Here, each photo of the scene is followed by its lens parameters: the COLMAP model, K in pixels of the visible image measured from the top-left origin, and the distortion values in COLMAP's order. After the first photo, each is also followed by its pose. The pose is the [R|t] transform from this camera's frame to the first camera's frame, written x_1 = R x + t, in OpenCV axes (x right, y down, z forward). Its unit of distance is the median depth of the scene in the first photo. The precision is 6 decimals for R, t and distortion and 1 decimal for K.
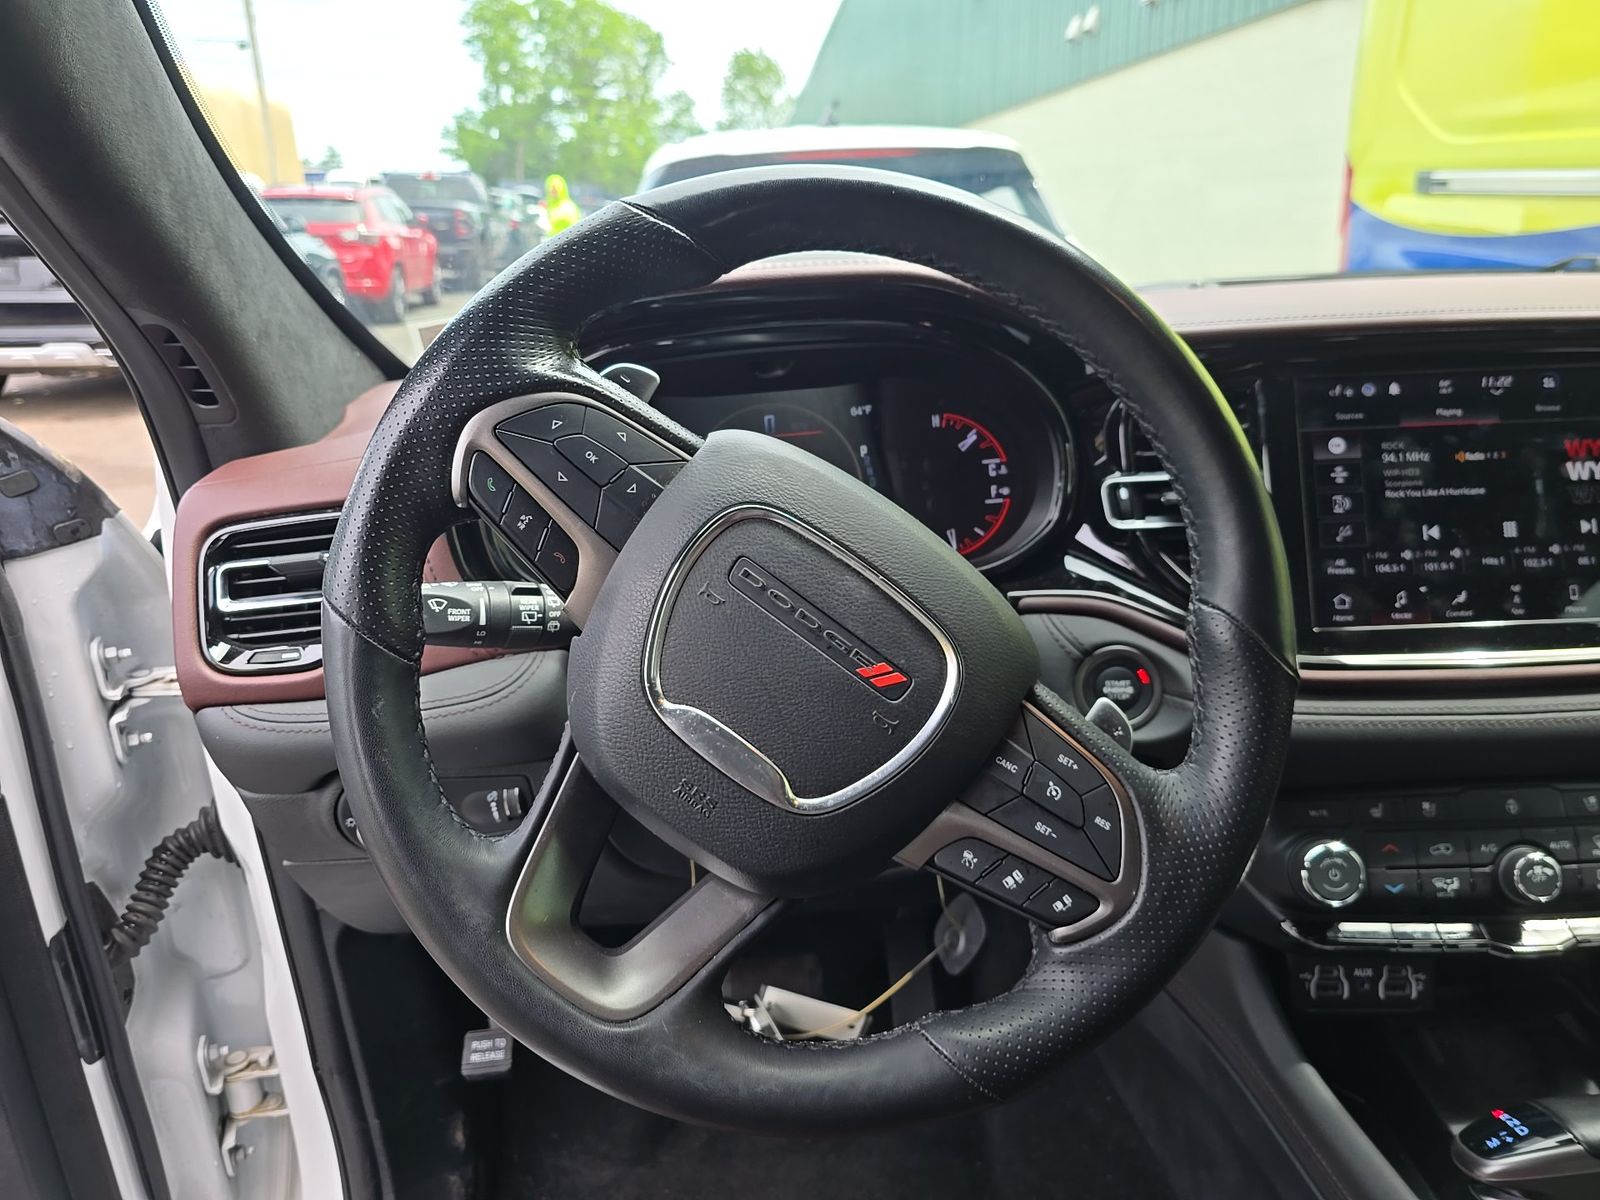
lens RADIAL K [[1072.8, 0, 802.7], [0, 1072.8, 600.5], [0, 0, 1]] dist [-0.003464, -0.015625]
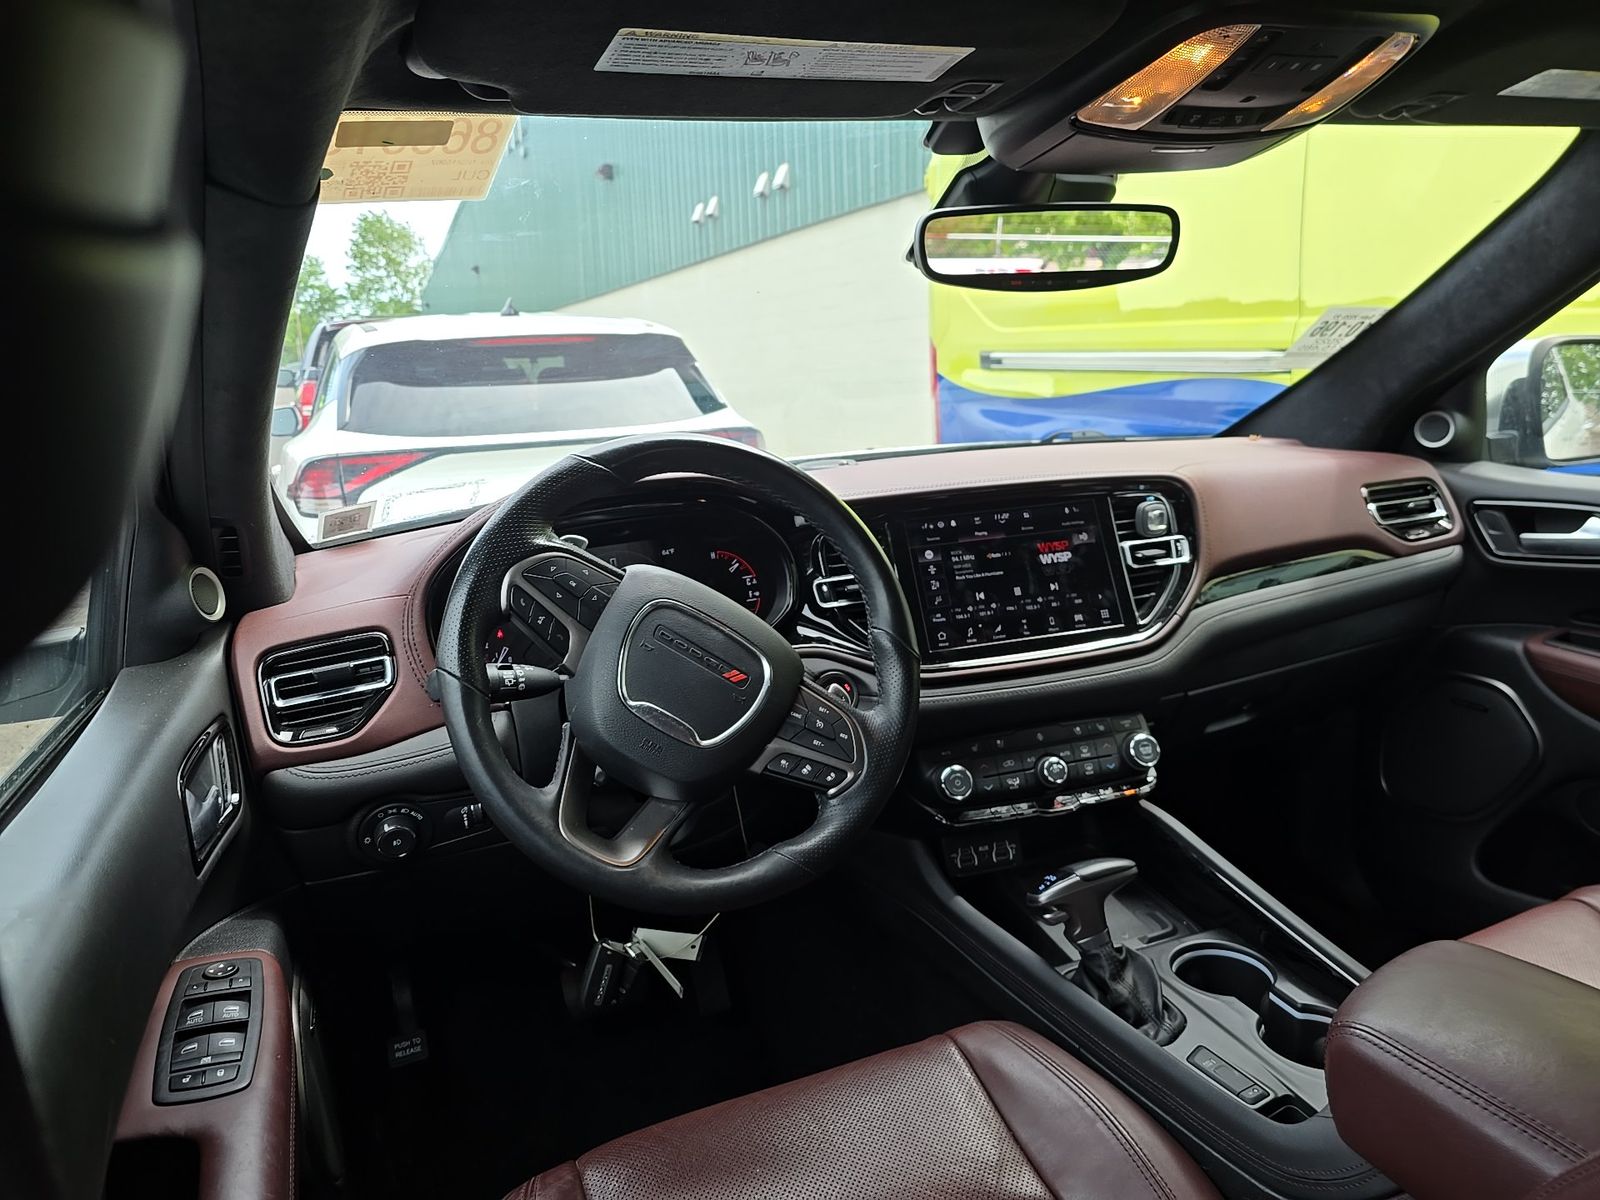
lens RADIAL K [[1072.8, 0, 791.9], [0, 1072.8, 599.8], [0, 0, 1]] dist [-0.003464, -0.015625]
pose [[0.951987, -0.075721, 0.296626, -0.302375], [0.113473, 0.987188, -0.112174, 0.120124], [-0.284332, 0.140447, 0.948383, -0.722335]]
